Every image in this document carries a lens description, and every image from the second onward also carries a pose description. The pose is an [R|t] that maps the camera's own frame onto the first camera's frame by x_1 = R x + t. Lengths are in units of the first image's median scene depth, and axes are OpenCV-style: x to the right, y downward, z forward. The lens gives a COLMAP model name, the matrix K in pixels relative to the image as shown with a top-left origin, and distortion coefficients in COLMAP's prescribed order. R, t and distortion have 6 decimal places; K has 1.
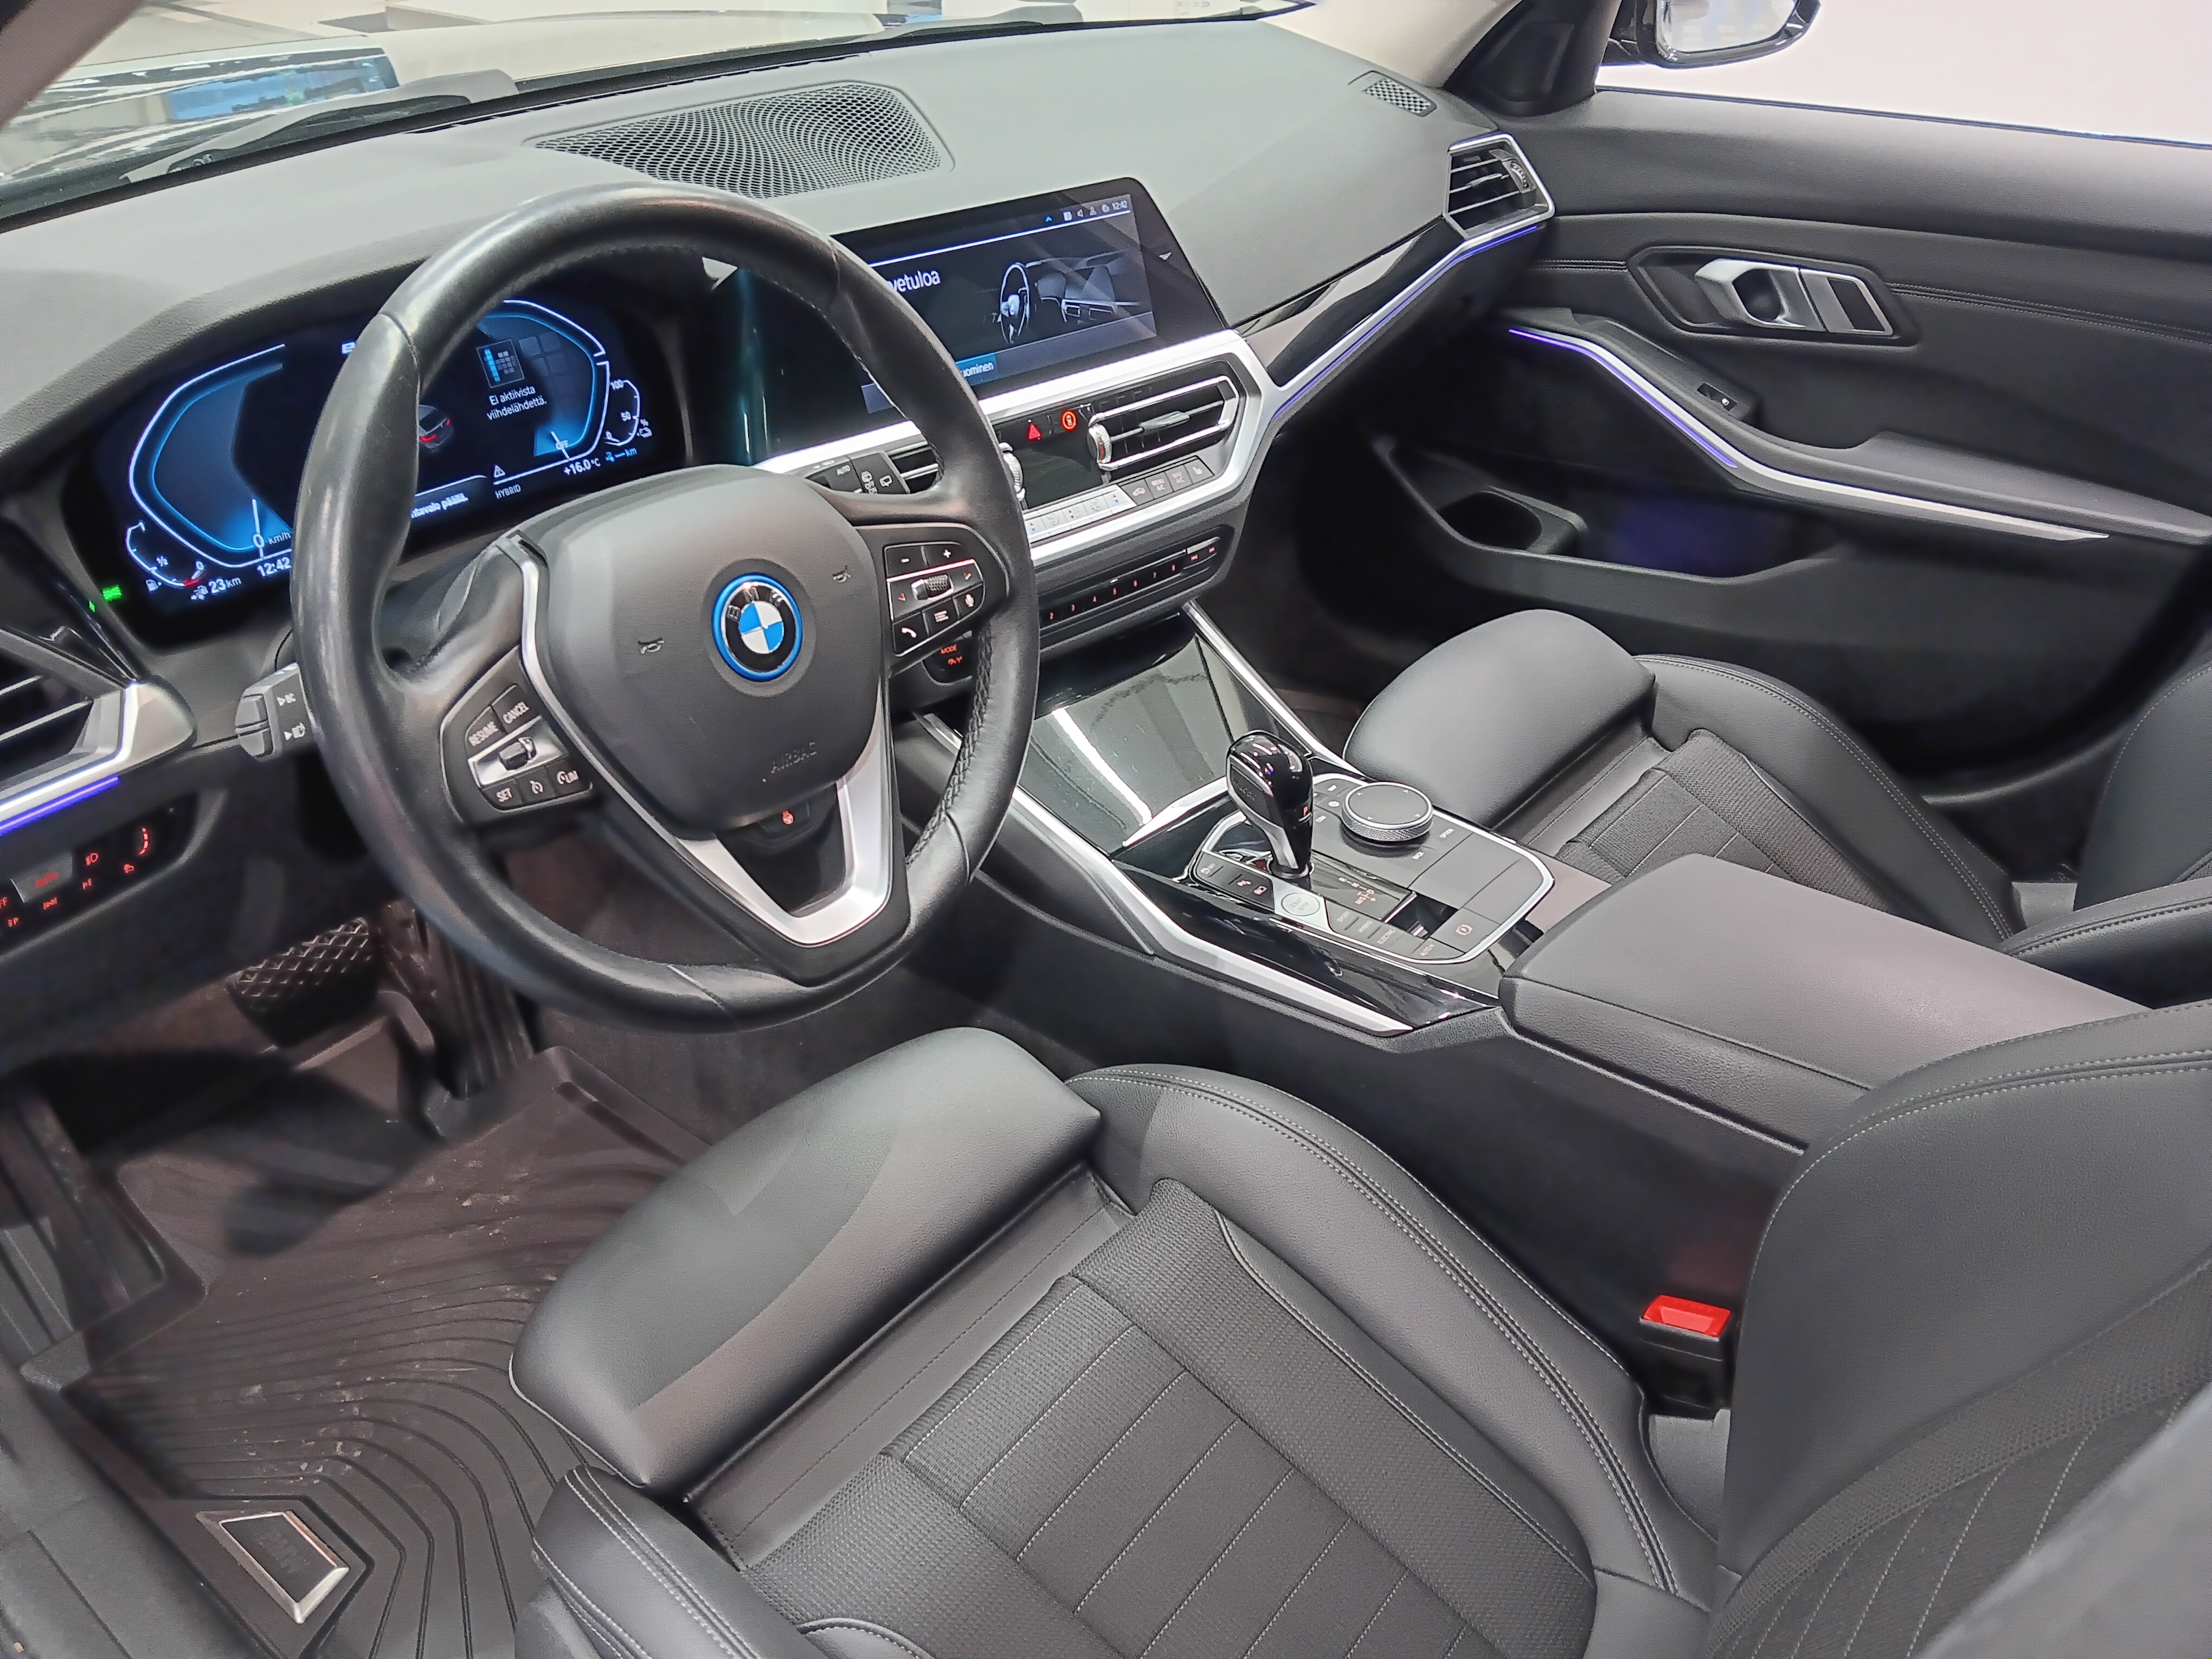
lens RADIAL K [[1702.0, 0, 1119.7], [0, 1702.0, 842.1], [0, 0, 1]] dist [0.064219, -0.151350]
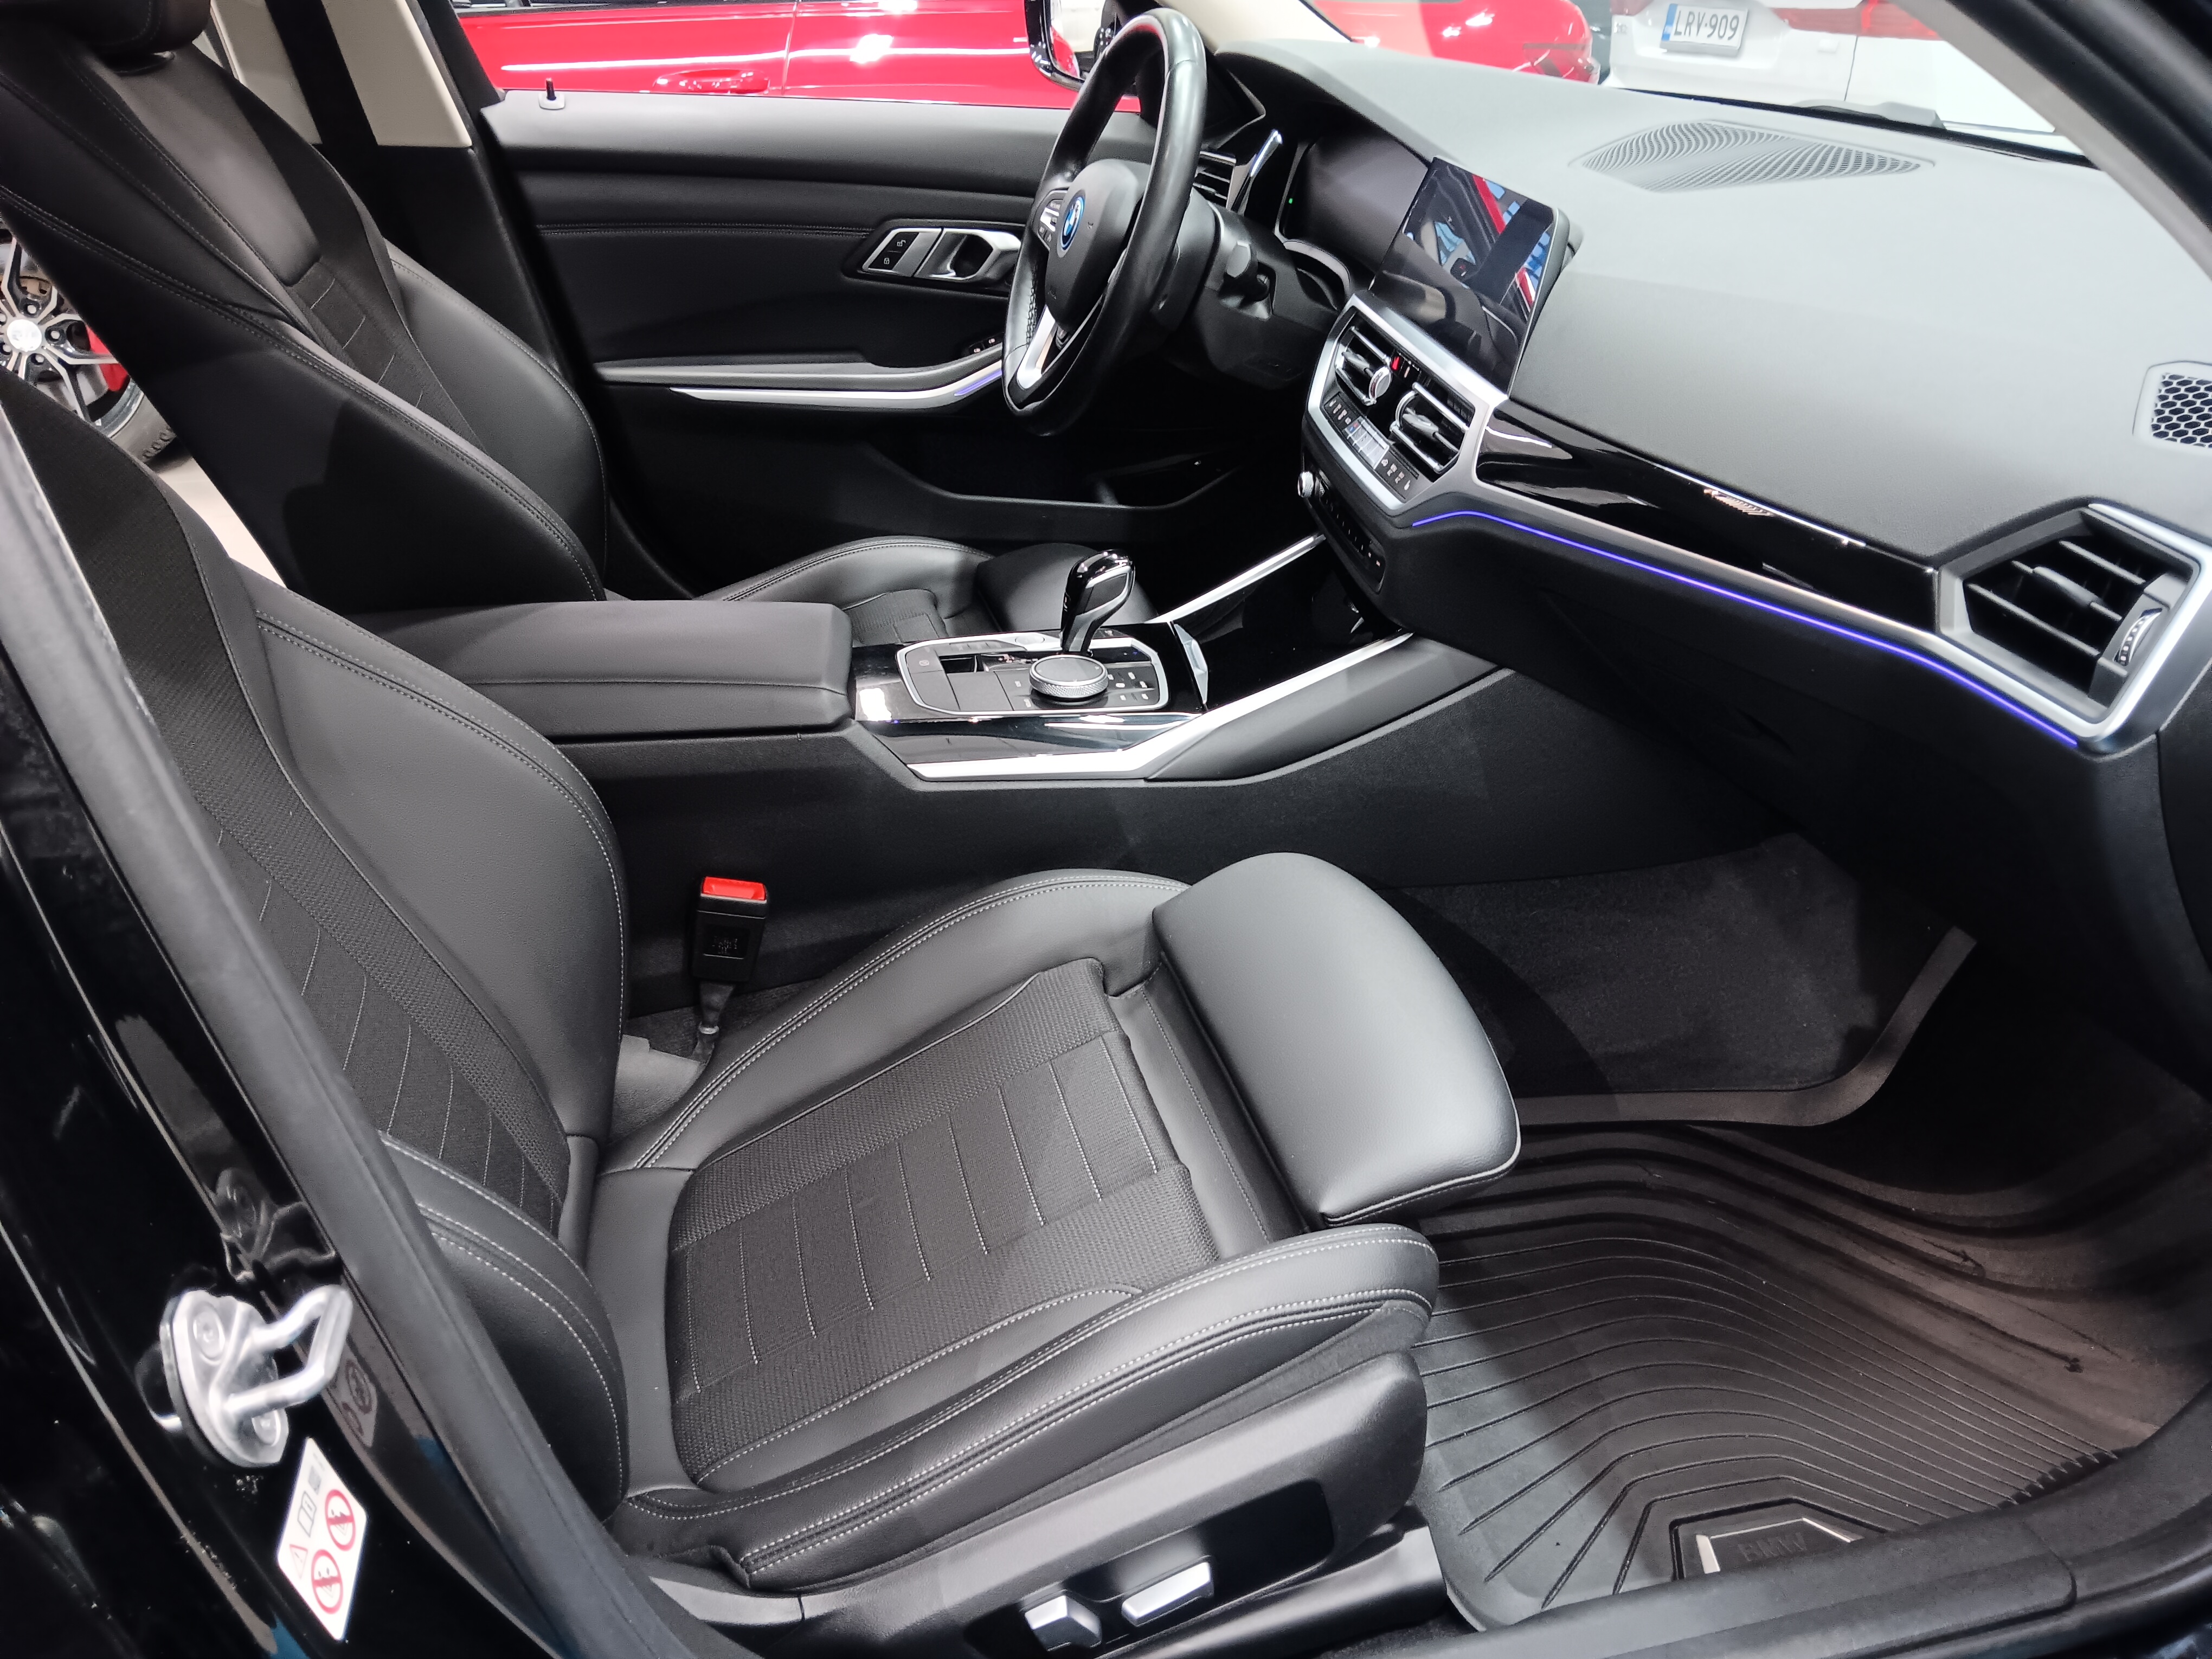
lens RADIAL K [[1702.0, 0, 1119.7], [0, 1702.0, 842.1], [0, 0, 1]] dist [0.064219, -0.151350]
pose [[-0.566179, 0.364738, -0.739194, 0.764861], [-0.488533, 0.573814, 0.657323, -0.540876], [0.663910, 0.733283, -0.146695, 0.962673]]
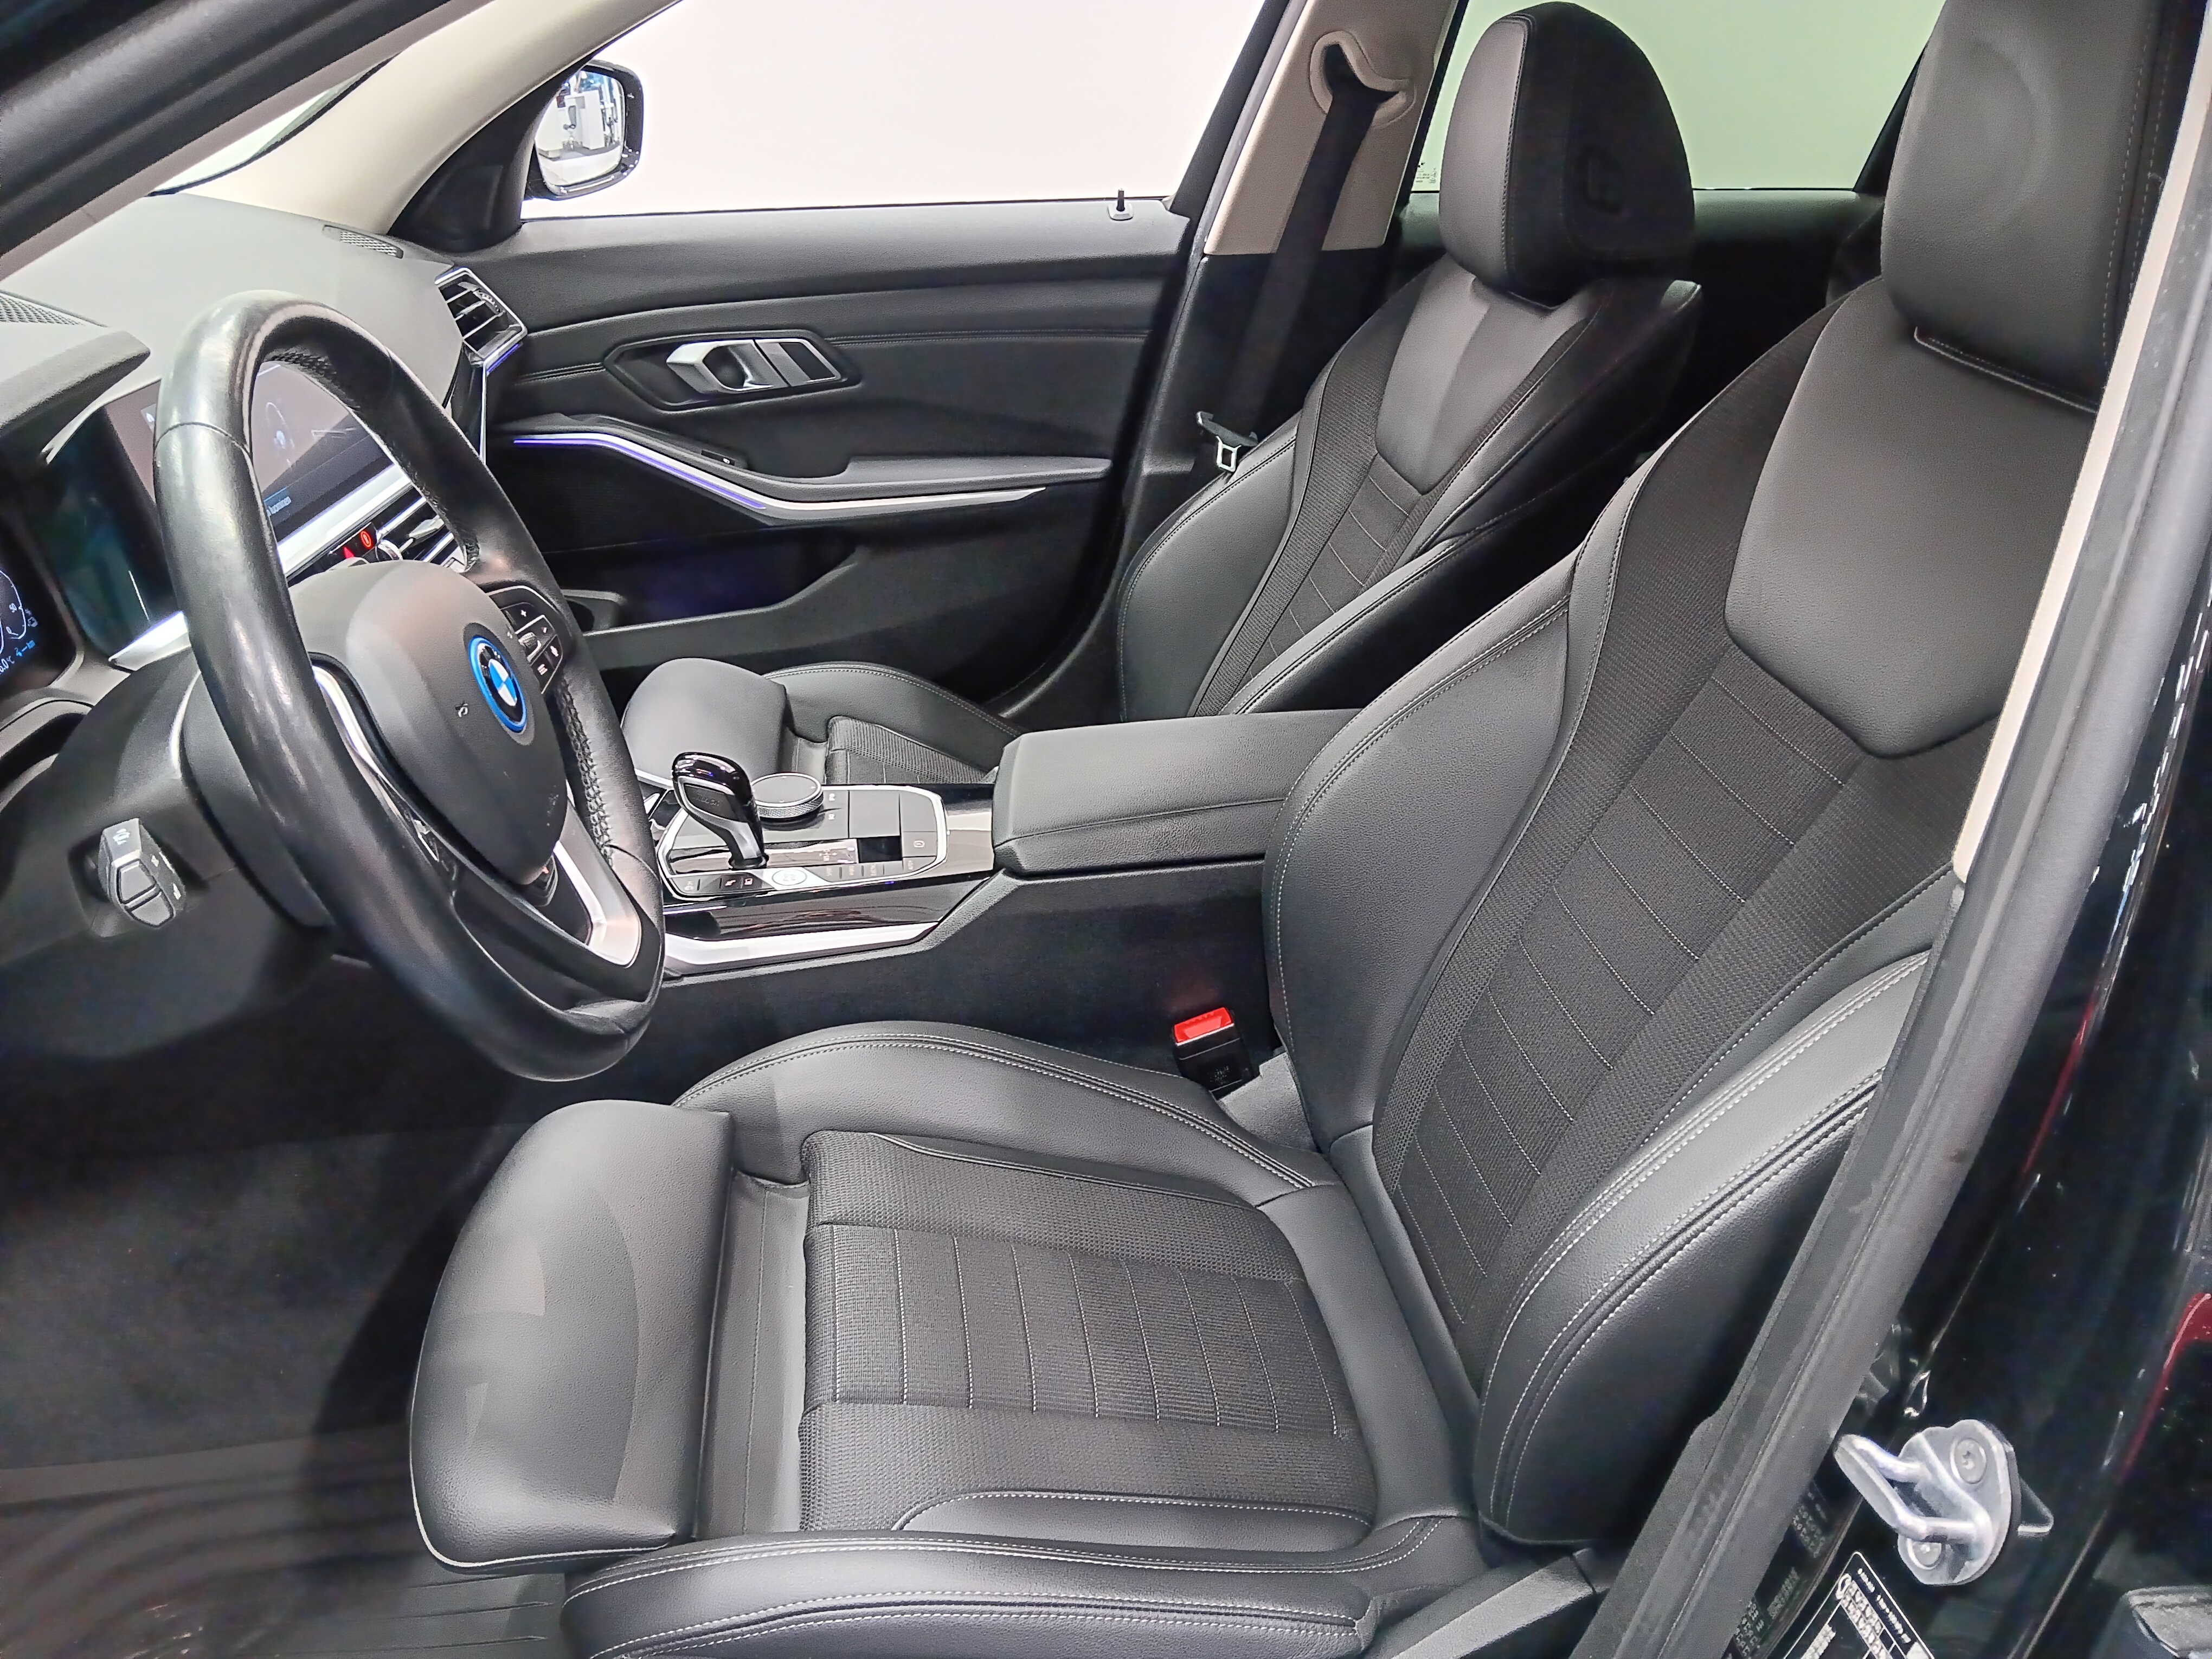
lens RADIAL K [[1766.0, 0, 1106.0], [0, 1766.0, 829.5], [0, 0, 1]] dist [0.010572, -0.081334]
pose [[0.683577, -0.316426, 0.657721, -0.369438], [0.387701, 0.920912, 0.040104, 0.030646], [-0.618393, 0.227585, 0.752193, -0.014878]]
